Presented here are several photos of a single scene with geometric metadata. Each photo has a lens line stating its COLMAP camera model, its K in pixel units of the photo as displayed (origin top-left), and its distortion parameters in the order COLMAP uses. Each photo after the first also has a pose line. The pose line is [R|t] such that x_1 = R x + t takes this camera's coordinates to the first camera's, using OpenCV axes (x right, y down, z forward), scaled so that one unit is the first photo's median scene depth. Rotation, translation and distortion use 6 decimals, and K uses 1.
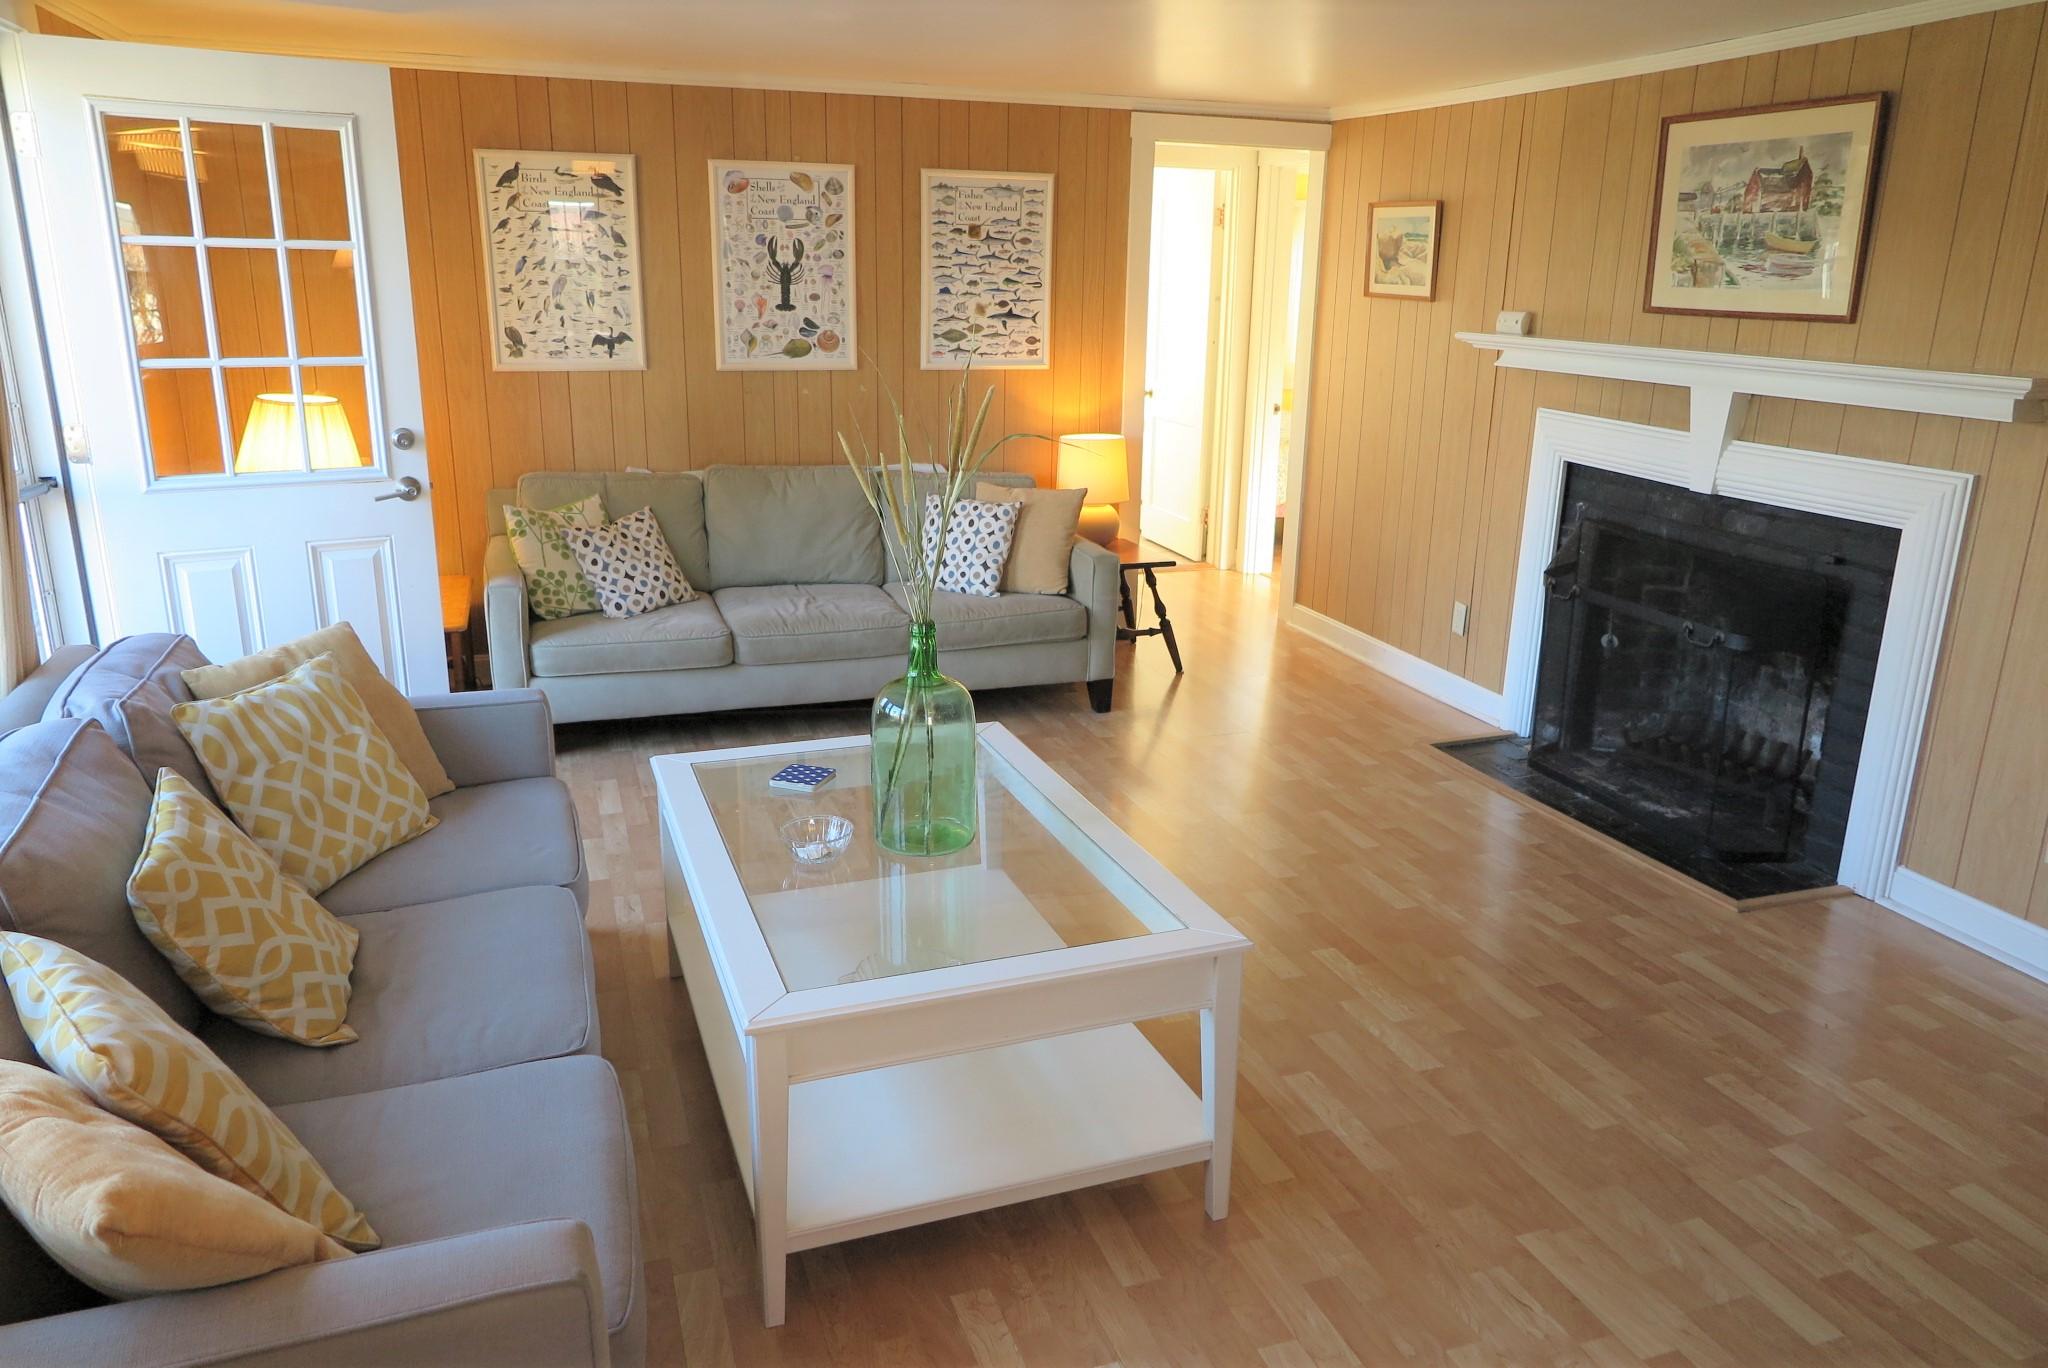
lens RADIAL K [[1414.8, 0, 1031.8], [0, 1414.8, 683.5], [0, 0, 1]] dist [-0.007122, 0.006400]
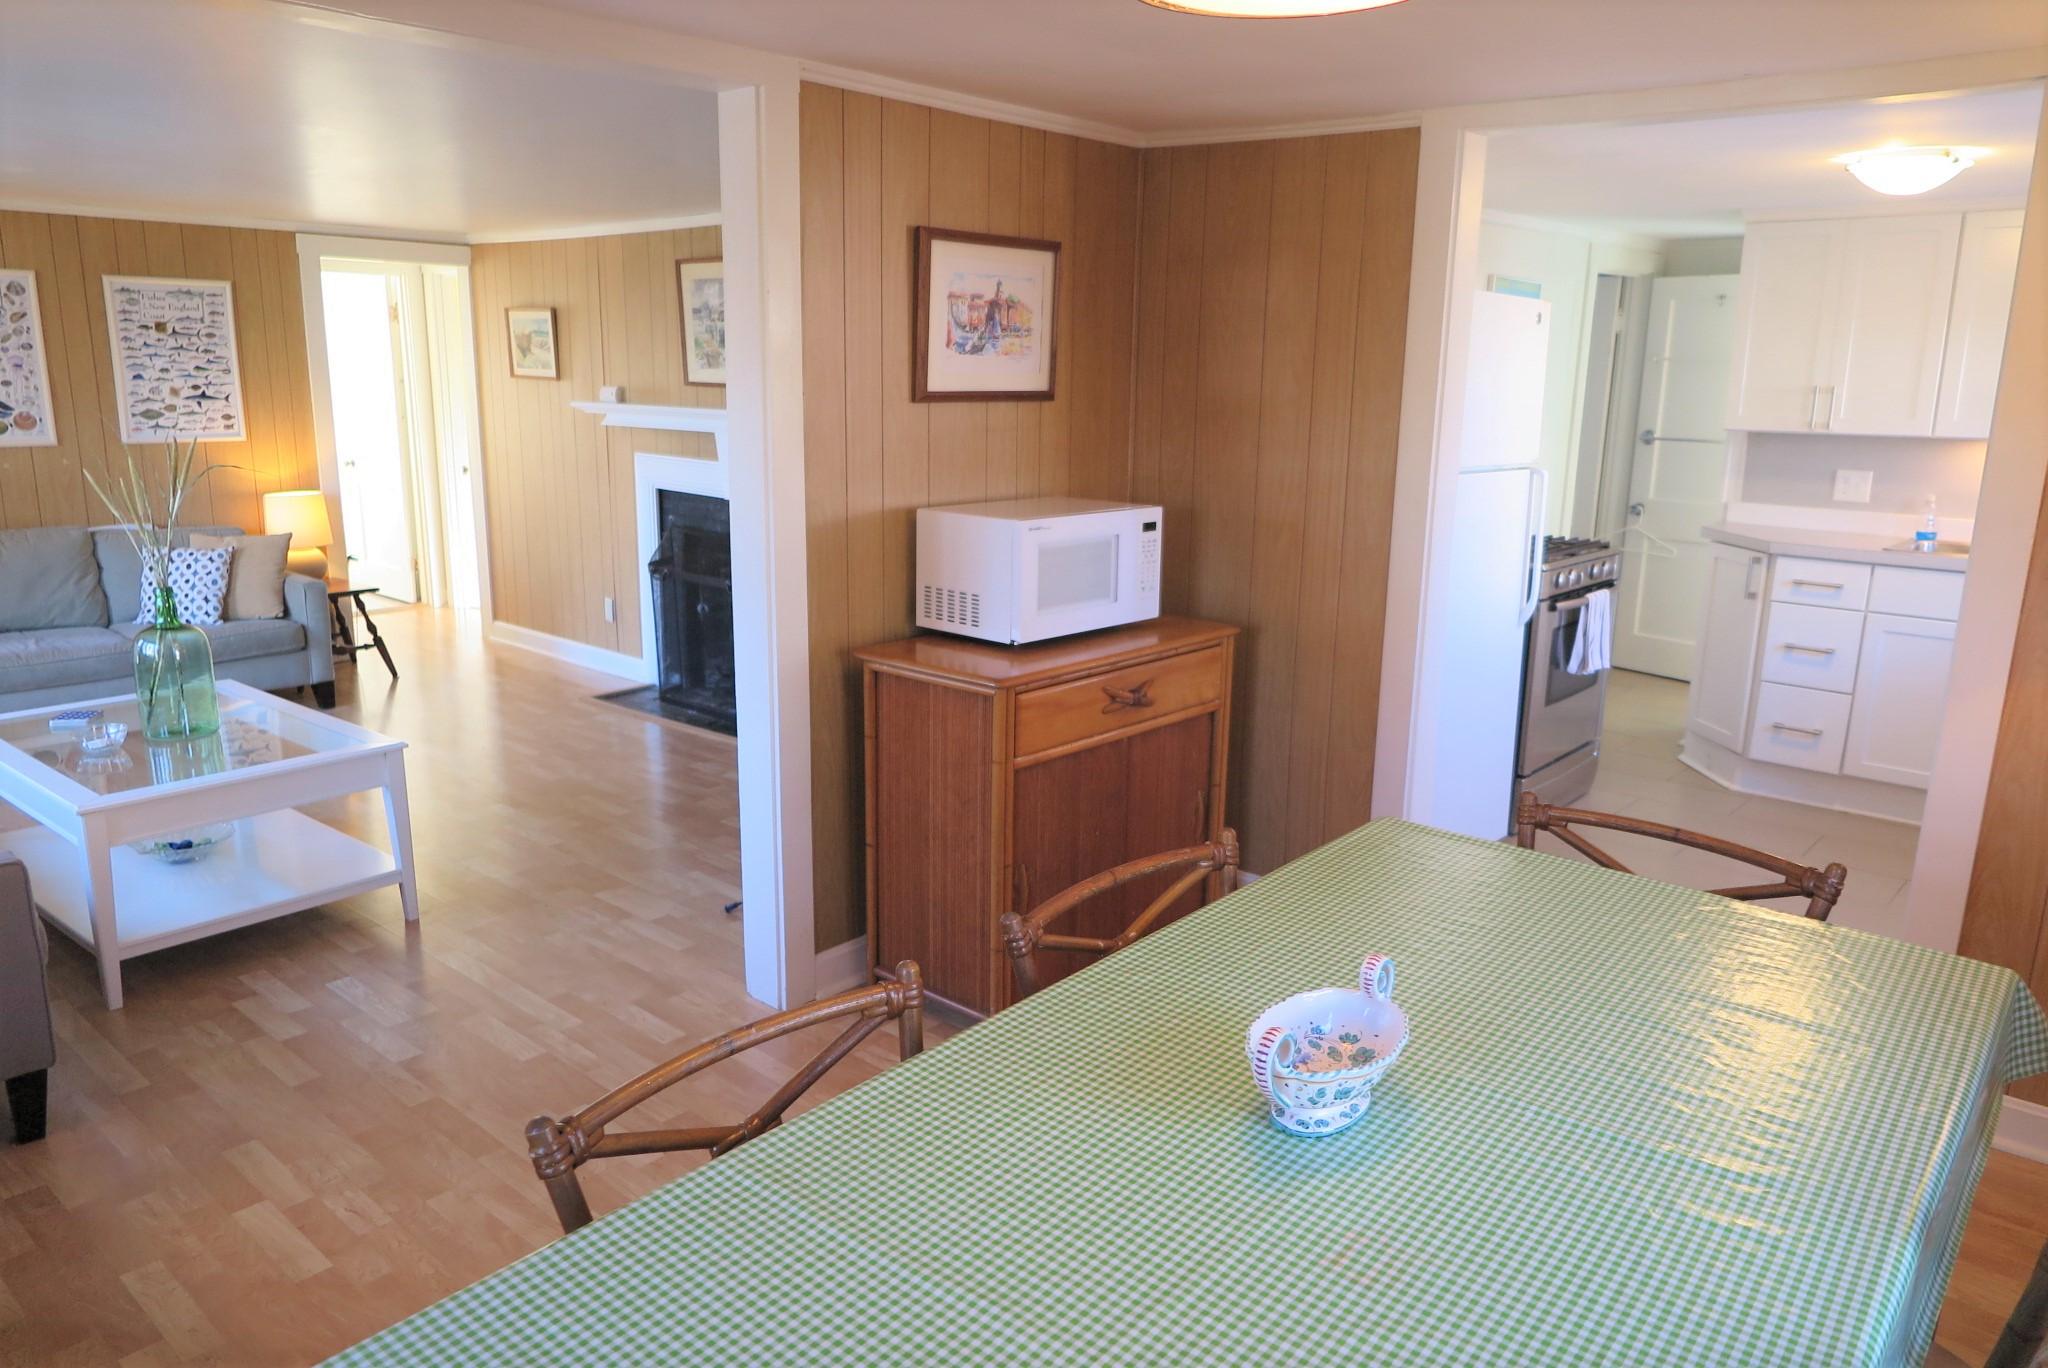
lens RADIAL K [[1414.8, 0, 1022.1], [0, 1414.8, 687.0], [0, 0, 1]] dist [-0.007122, 0.006400]
pose [[0.876694, -0.113093, 0.467565, 0.005611], [0.137219, 0.990382, -0.017739, 0.108235], [-0.461062, 0.079711, 0.883781, -0.387412]]
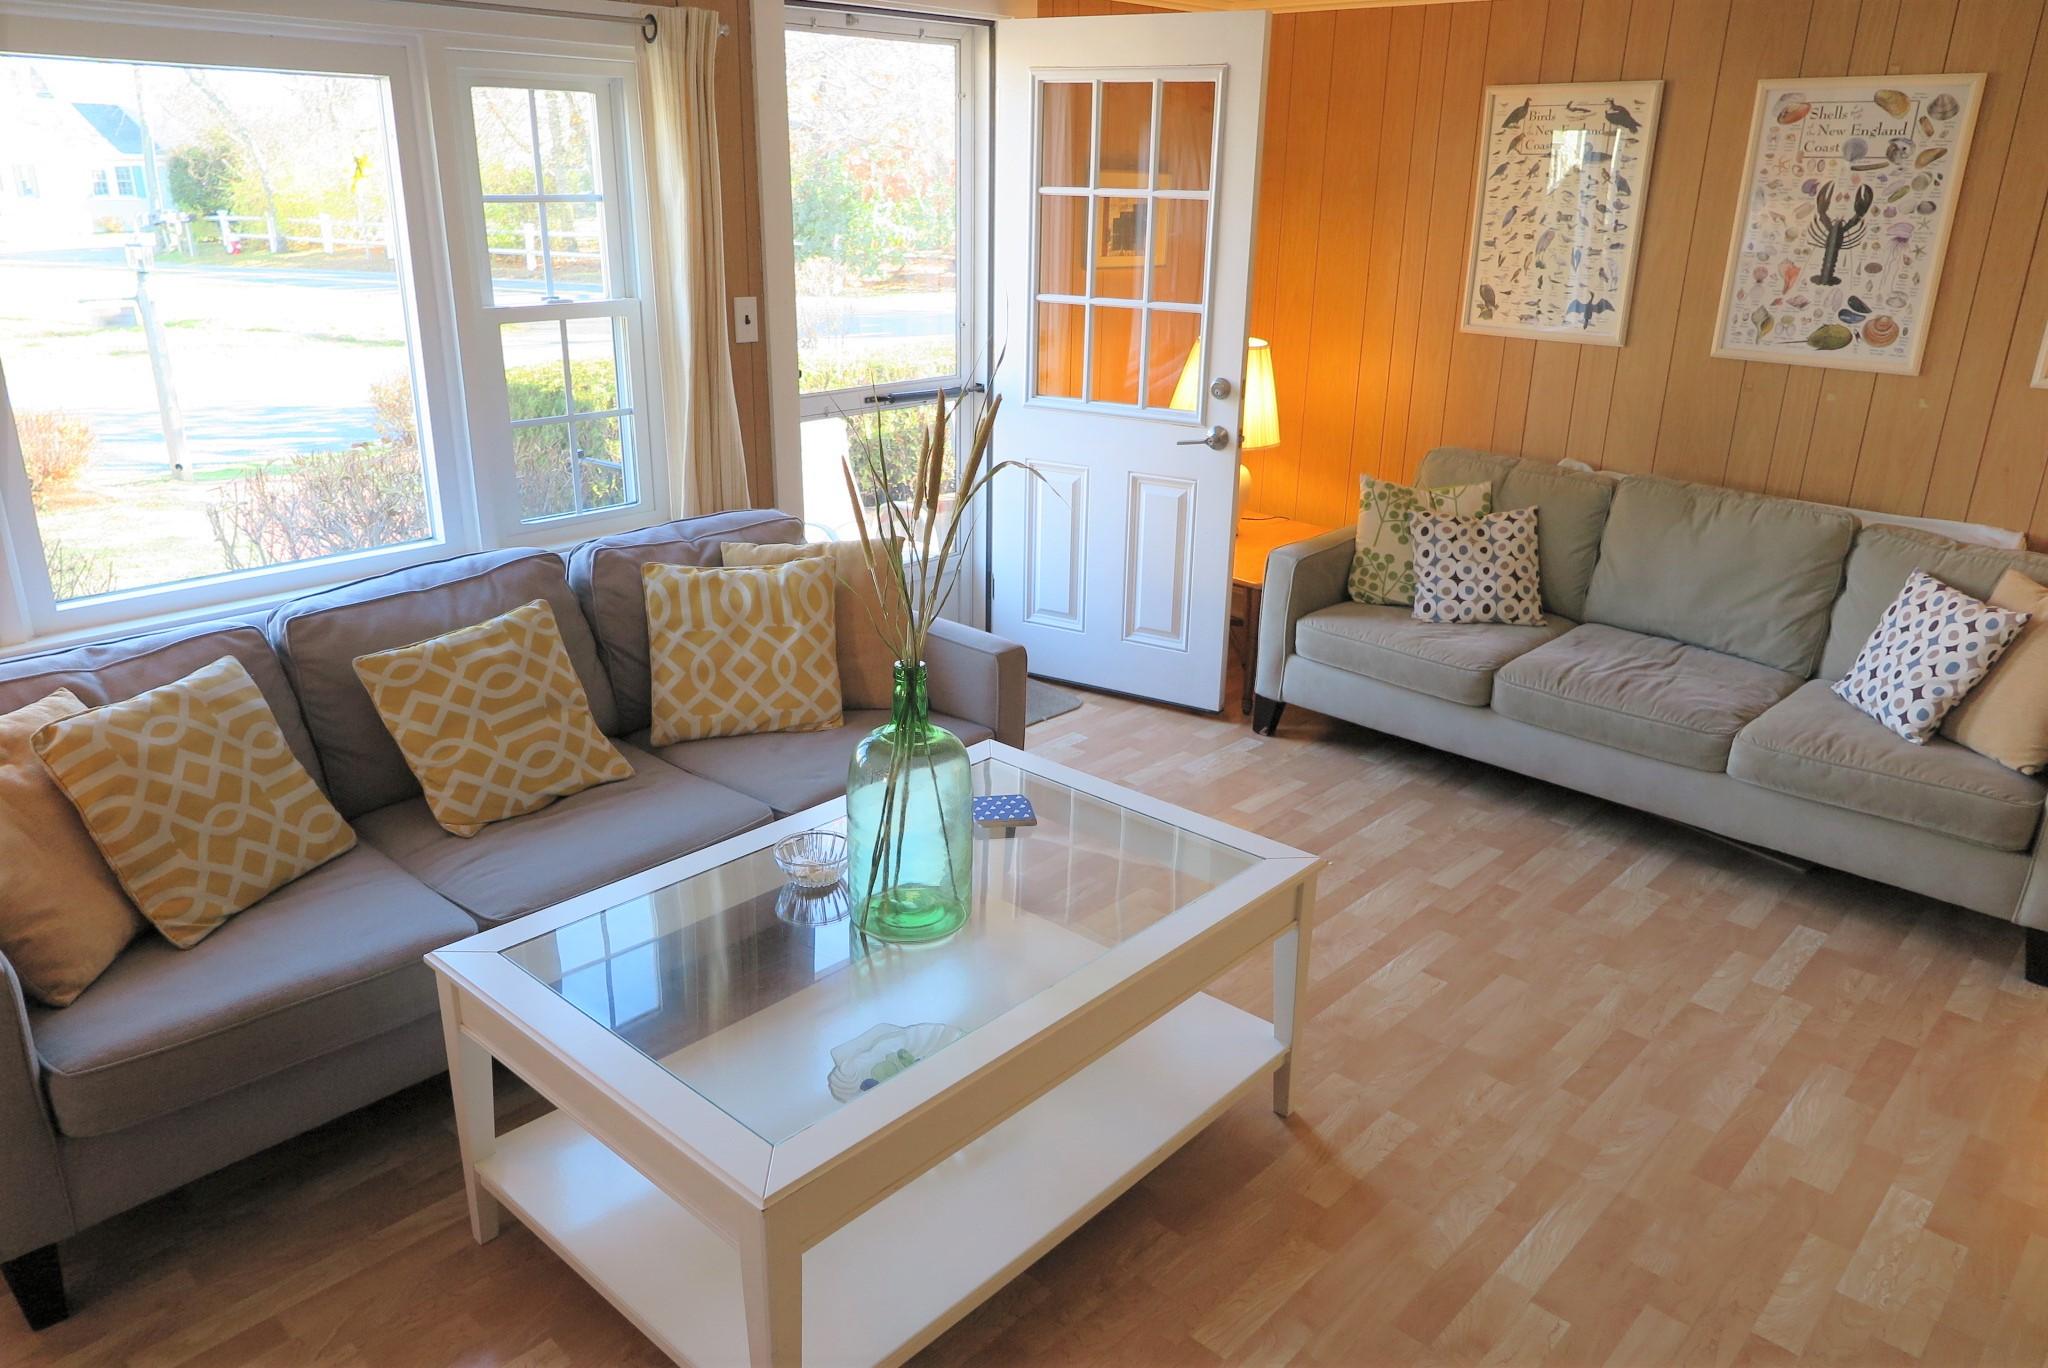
lens RADIAL K [[1414.8, 0, 1034.0], [0, 1414.8, 686.8], [0, 0, 1]] dist [-0.007122, 0.006400]
pose [[0.460110, 0.294821, -0.837484, 0.322722], [-0.259765, 0.946685, 0.190549, -0.103533], [0.849012, 0.129875, 0.512164, 0.316914]]
